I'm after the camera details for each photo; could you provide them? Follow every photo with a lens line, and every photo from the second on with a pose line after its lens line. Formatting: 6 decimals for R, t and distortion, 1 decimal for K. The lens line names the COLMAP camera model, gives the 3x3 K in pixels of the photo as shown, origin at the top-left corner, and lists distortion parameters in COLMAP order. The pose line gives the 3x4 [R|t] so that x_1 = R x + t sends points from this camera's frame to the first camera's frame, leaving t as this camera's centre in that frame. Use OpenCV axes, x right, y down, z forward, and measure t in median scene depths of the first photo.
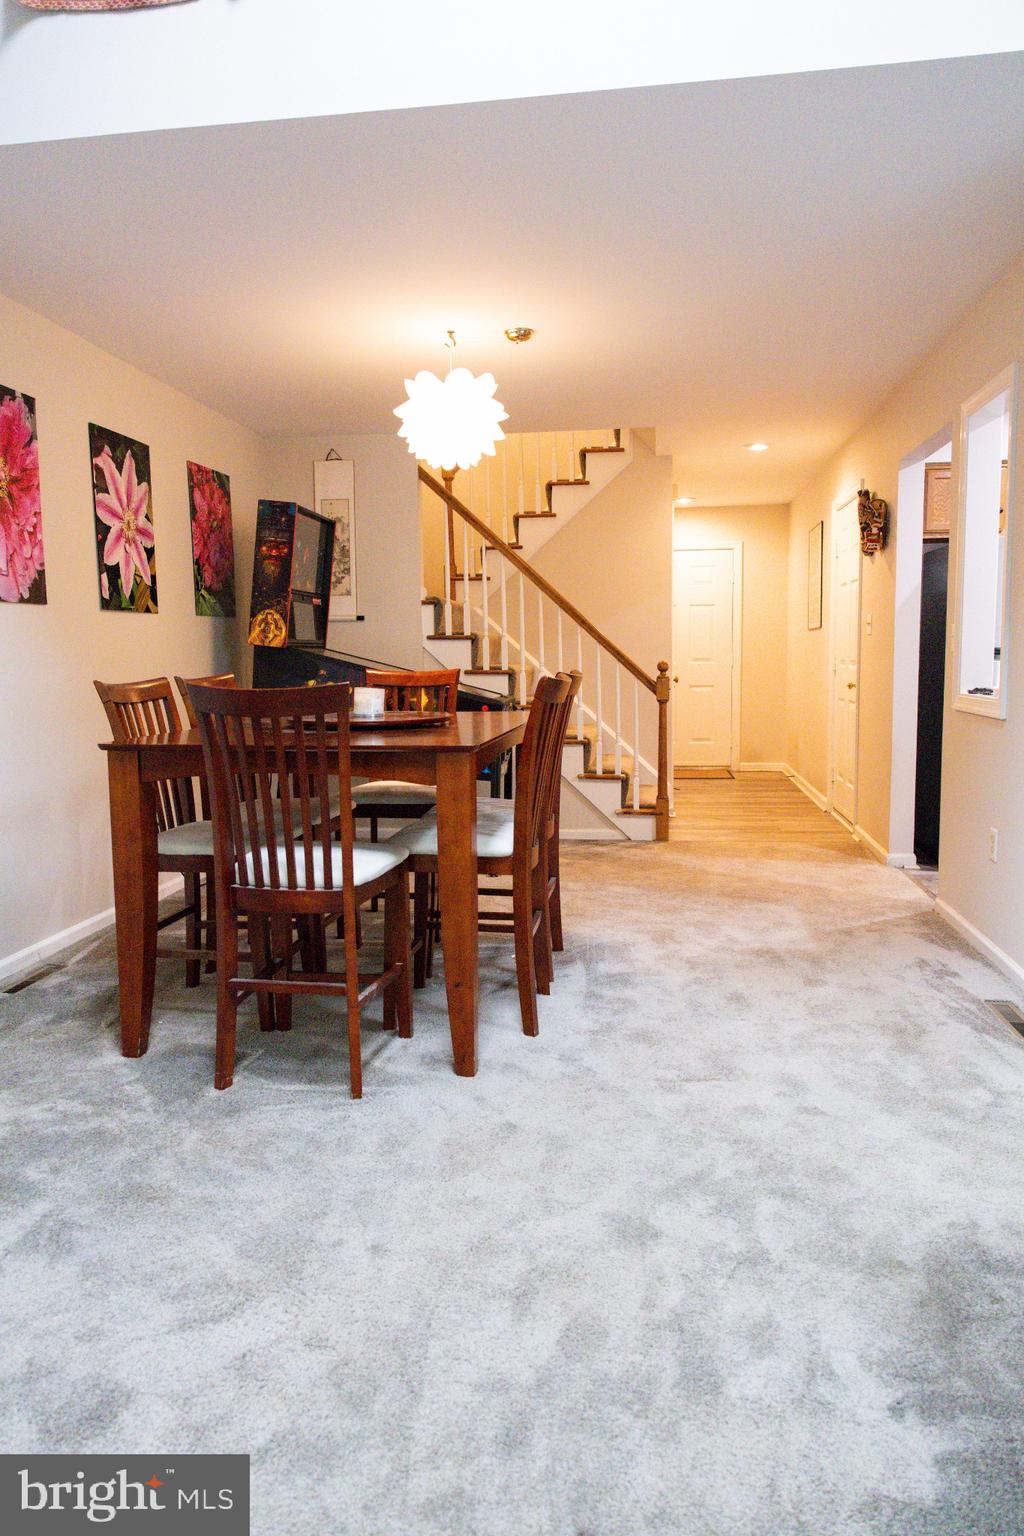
lens RADIAL K [[1024.1, 0, 503.9], [0, 1024.1, 769.9], [0, 0, 1]] dist [-0.002705, -0.000032]
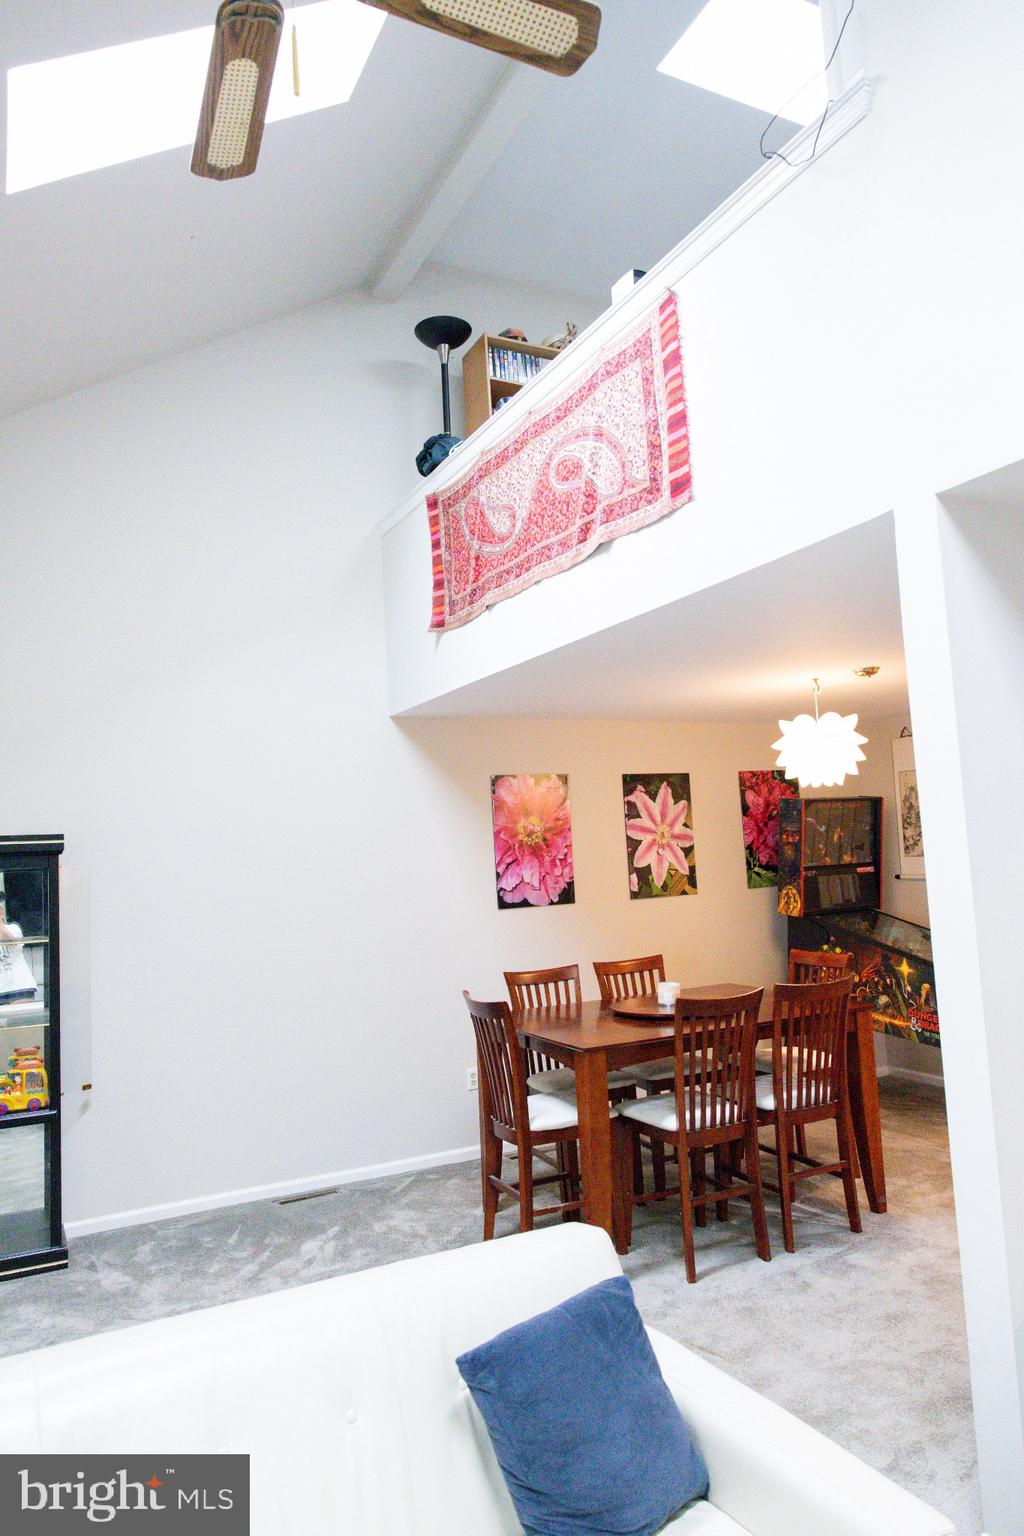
lens RADIAL K [[1024.1, 0, 503.9], [0, 1024.1, 769.9], [0, 0, 1]] dist [-0.002705, -0.000032]
pose [[0.575988, -0.087720, -0.812738, 0.649435], [-0.046952, 0.989034, -0.140022, -0.118705], [0.816109, 0.118811, 0.565553, 0.015035]]
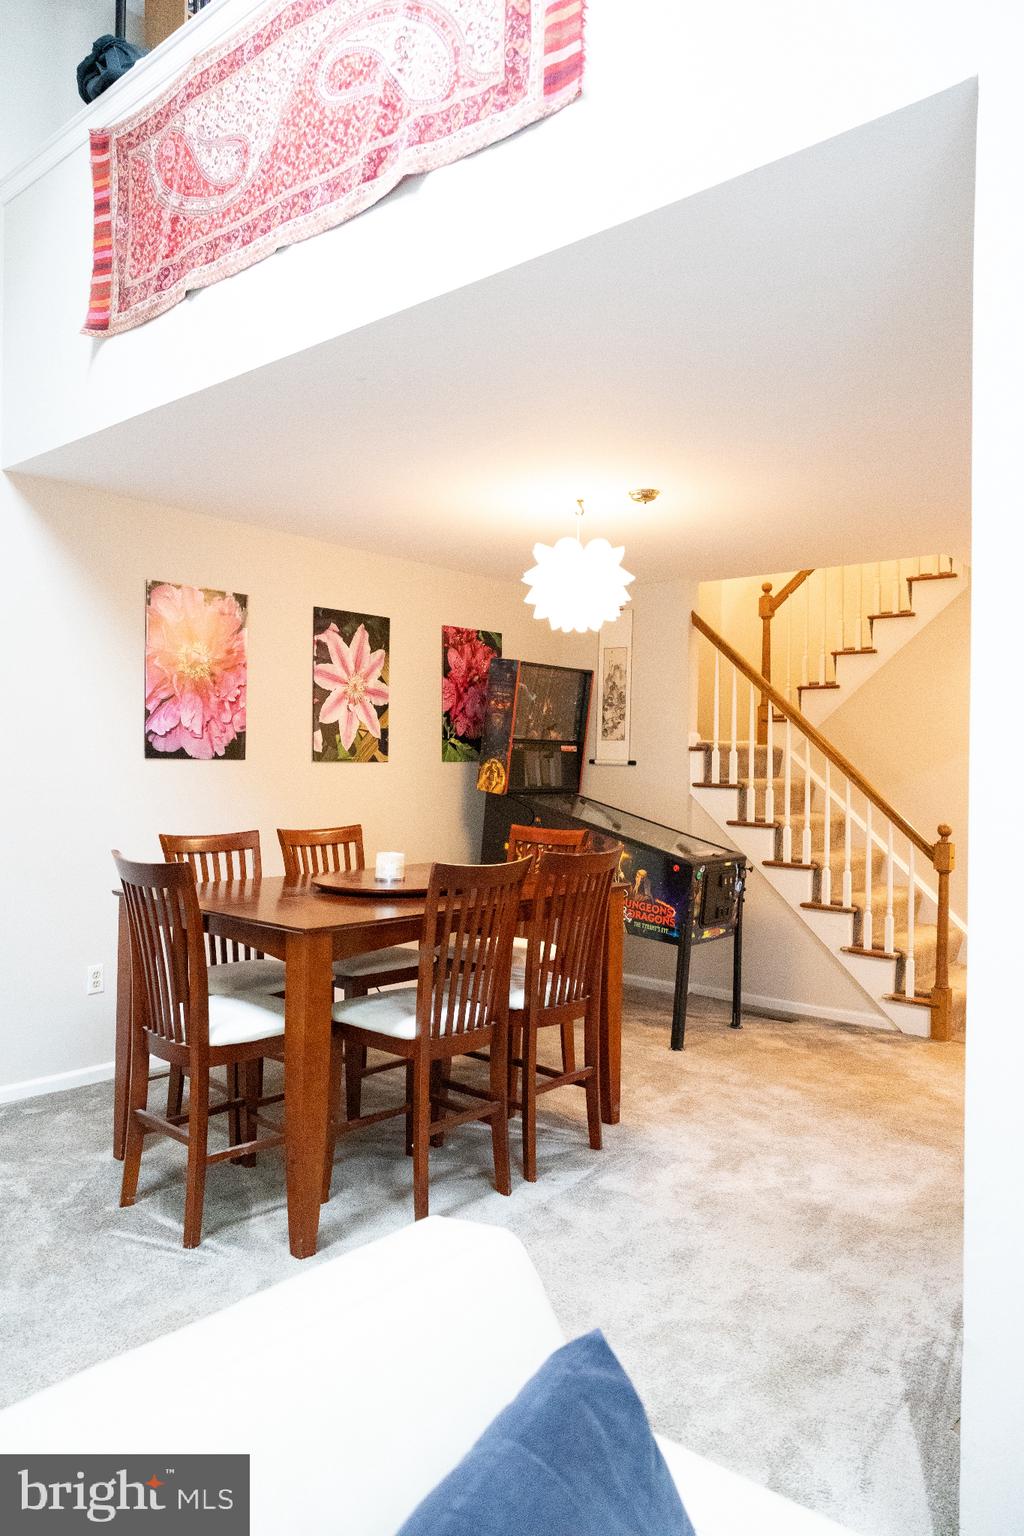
lens RADIAL K [[1021.9, 0, 501.1], [0, 1021.9, 770.3], [0, 0, 1]] dist [-0.005348, 0.006948]
pose [[0.841498, 0.029033, -0.539479, 0.392921], [-0.086581, 0.992896, -0.081617, -0.065436], [0.533277, 0.115390, 0.838034, 0.128057]]
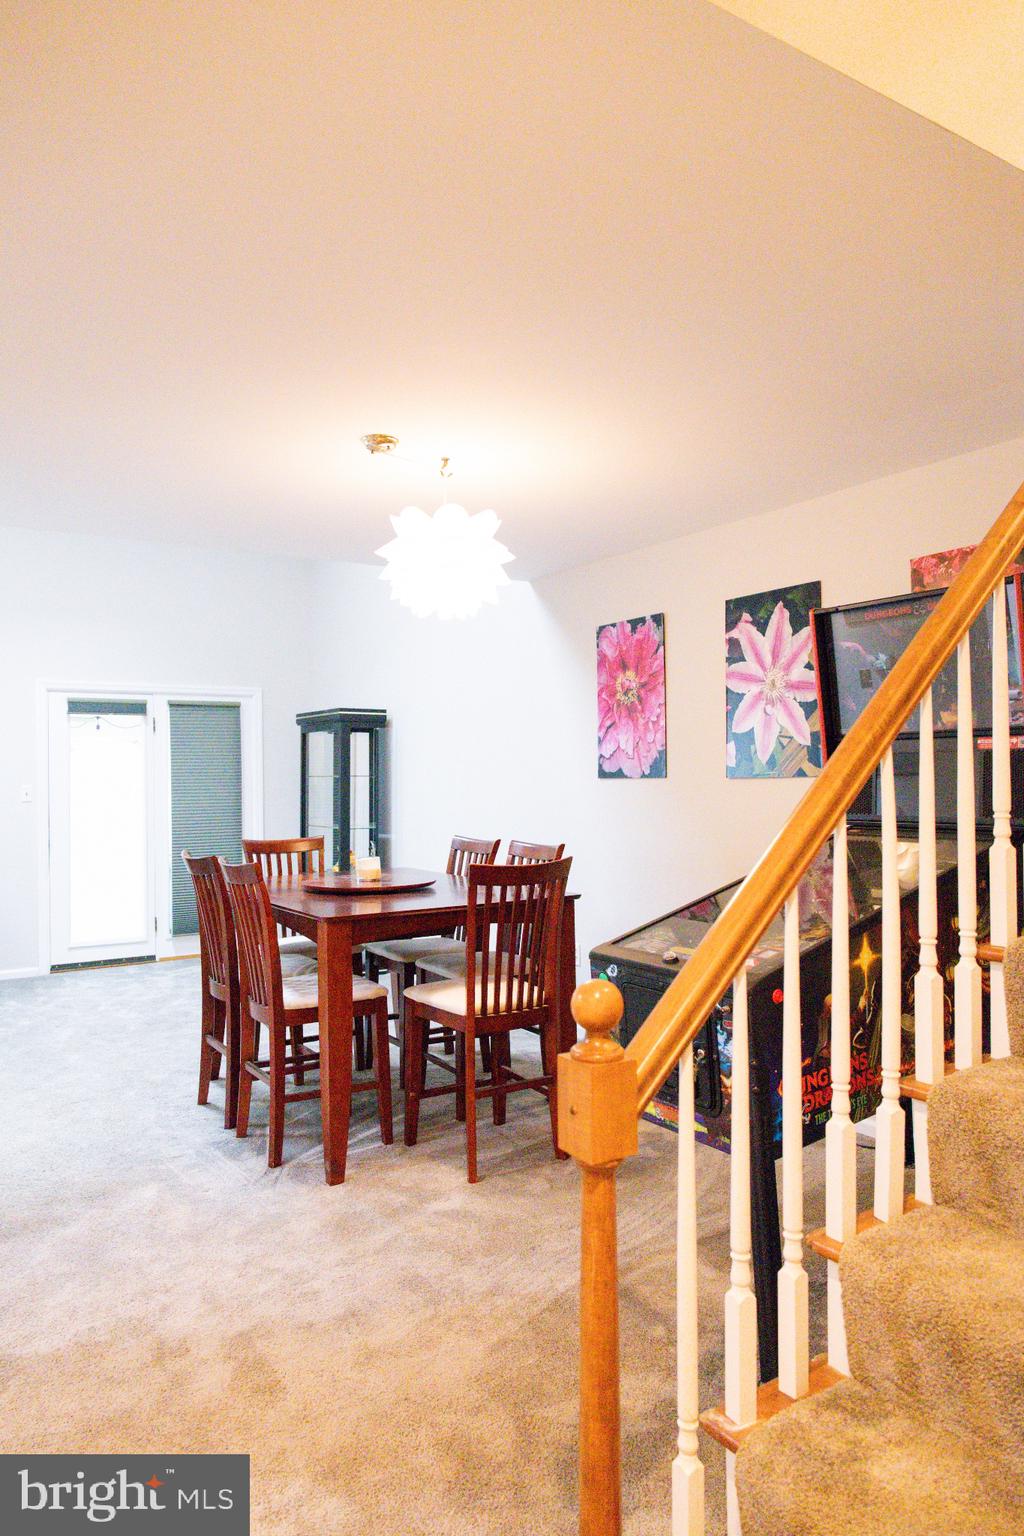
lens RADIAL K [[1024.1, 0, 503.9], [0, 1024.1, 769.9], [0, 0, 1]] dist [-0.002705, -0.000032]
pose [[-0.748466, 0.028830, -0.662546, 0.424060], [-0.043316, 0.994796, 0.092220, -0.233633], [0.661757, 0.097722, -0.743322, 1.510804]]
